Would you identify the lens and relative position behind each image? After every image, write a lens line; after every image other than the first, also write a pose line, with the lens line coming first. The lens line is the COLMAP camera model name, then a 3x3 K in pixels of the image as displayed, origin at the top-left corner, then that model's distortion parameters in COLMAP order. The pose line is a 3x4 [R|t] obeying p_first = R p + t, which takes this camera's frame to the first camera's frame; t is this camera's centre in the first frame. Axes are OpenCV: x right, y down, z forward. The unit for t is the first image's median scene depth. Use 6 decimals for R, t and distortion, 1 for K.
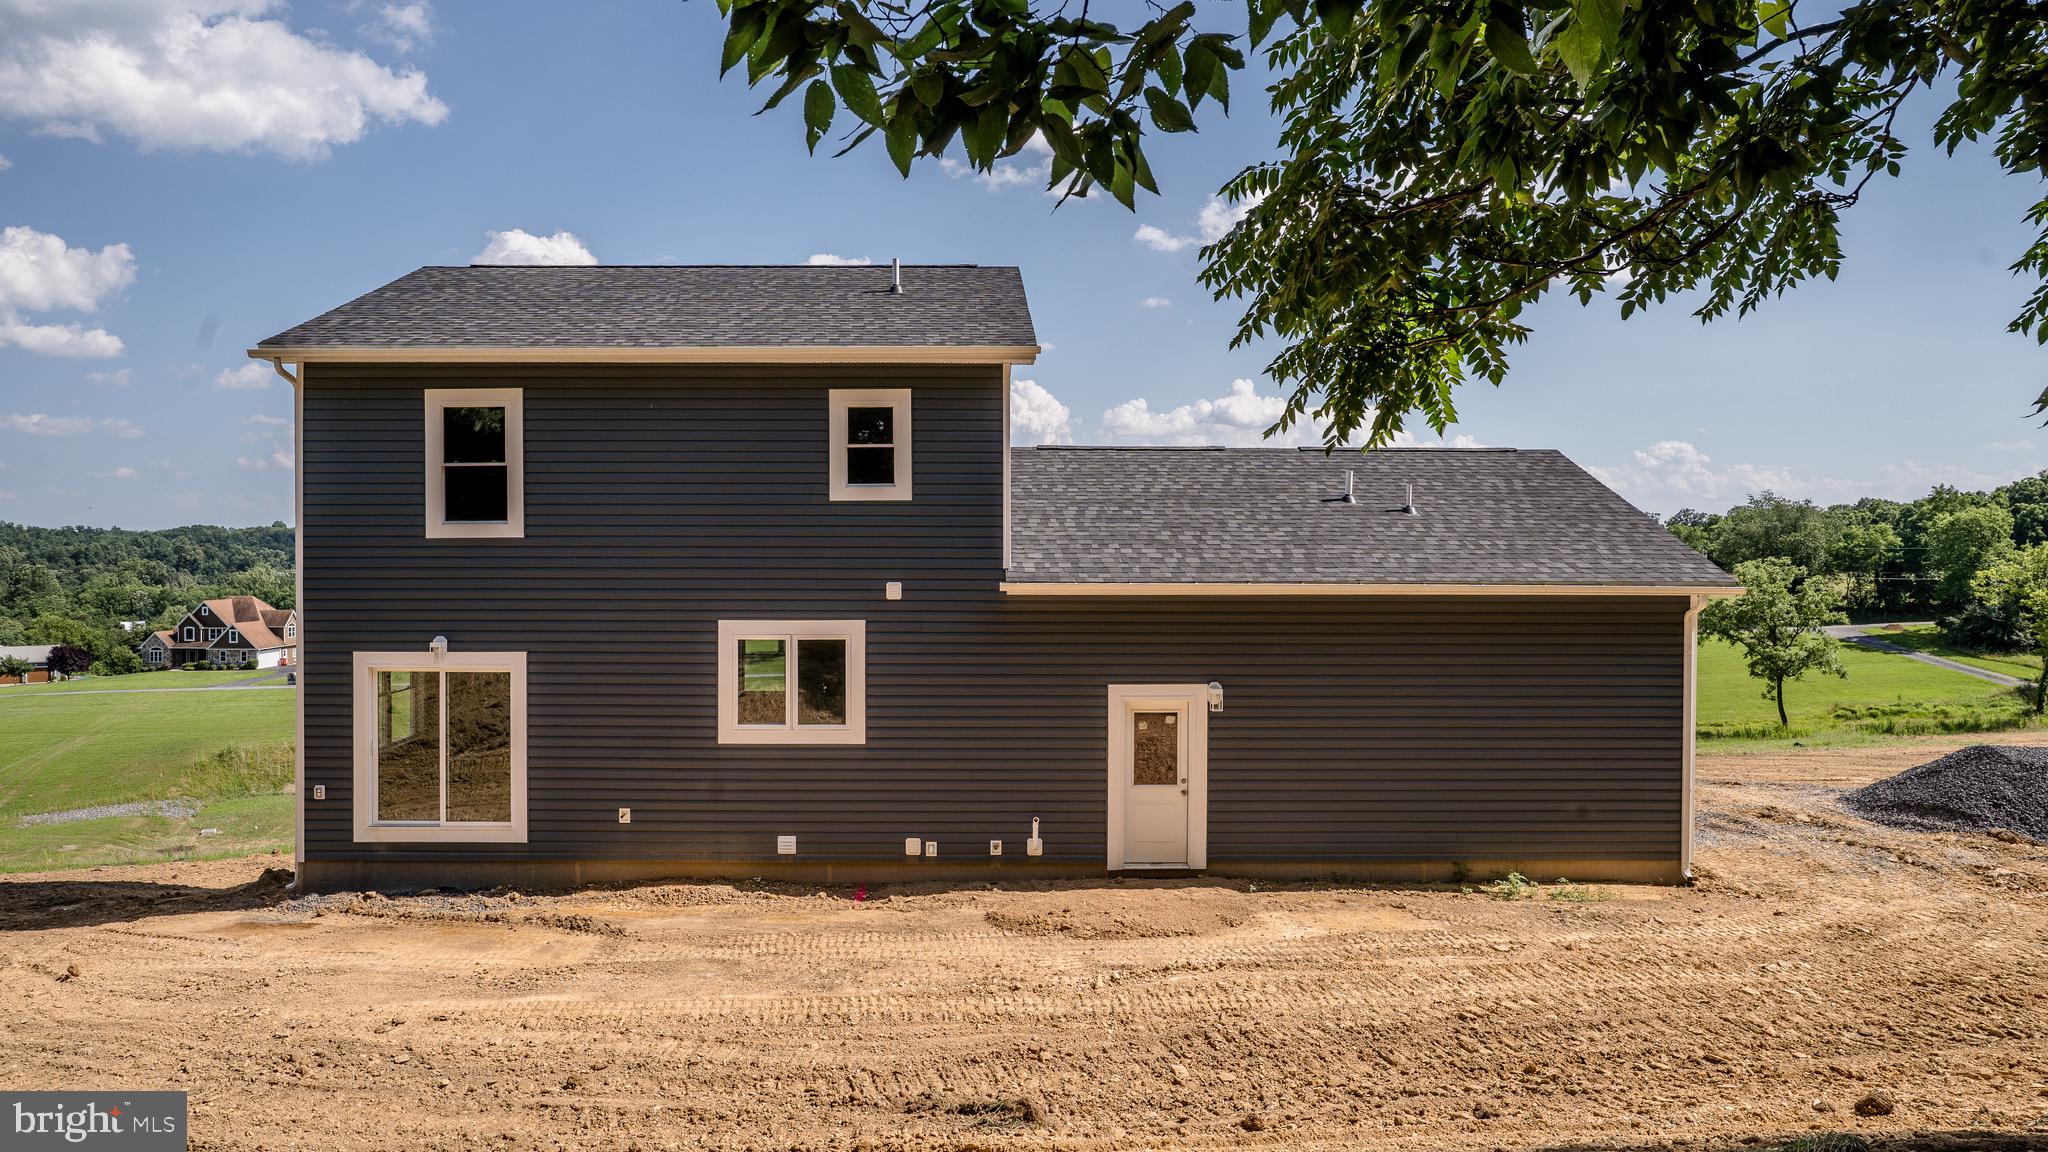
lens RADIAL K [[1293.1, 0, 1014.3], [0, 1293.1, 571.4], [0, 0, 1]] dist [-0.000100, 0.019394]
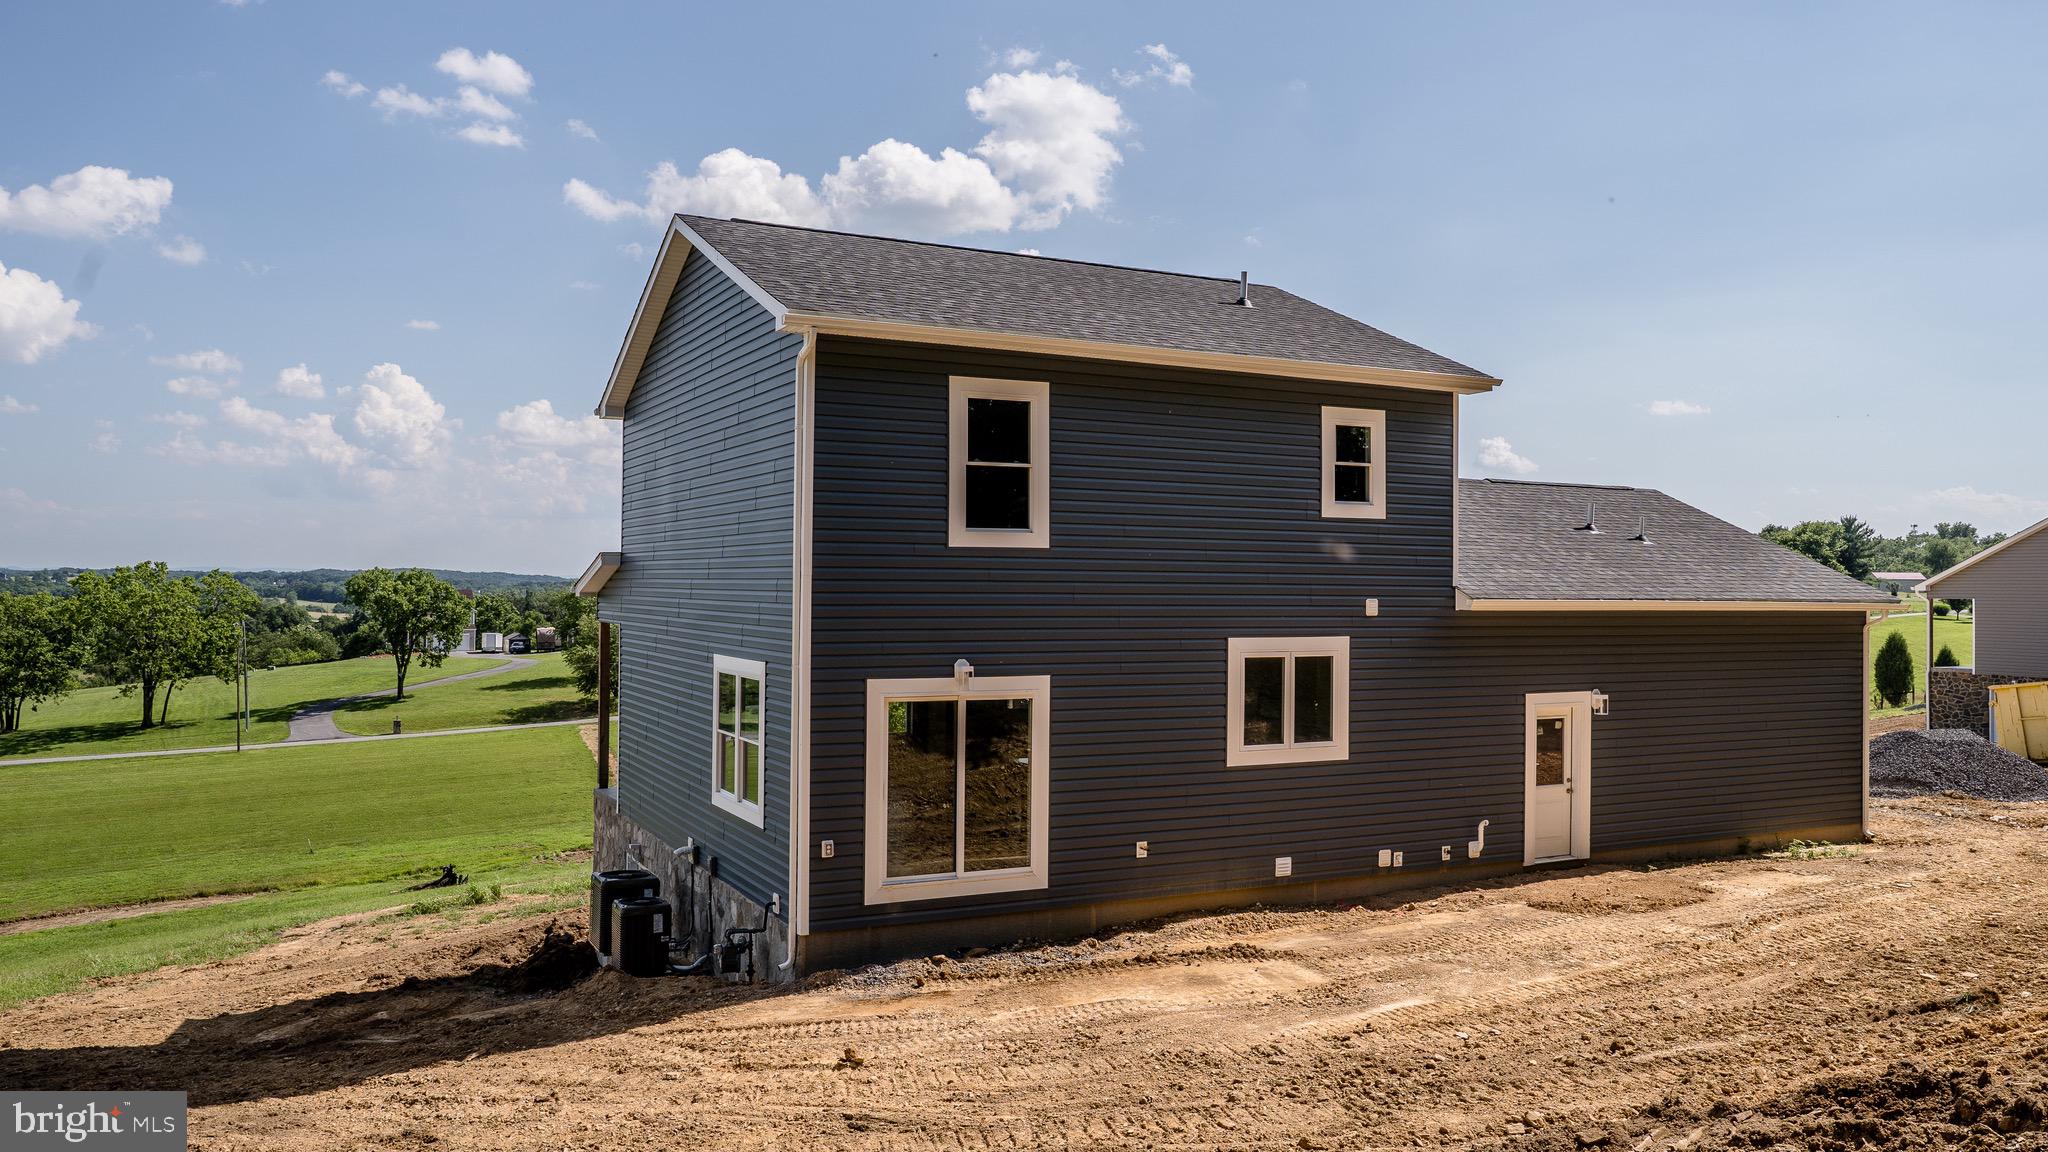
lens RADIAL K [[1552.7, 0, 1045.9], [0, 1552.7, 597.6], [0, 0, 1]] dist [0.045899, 0.008176]
pose [[0.870854, 0.003620, 0.491528, -0.911274], [0.003172, 0.999911, -0.012984, 0.022353], [-0.491531, 0.012866, 0.870765, 0.058713]]
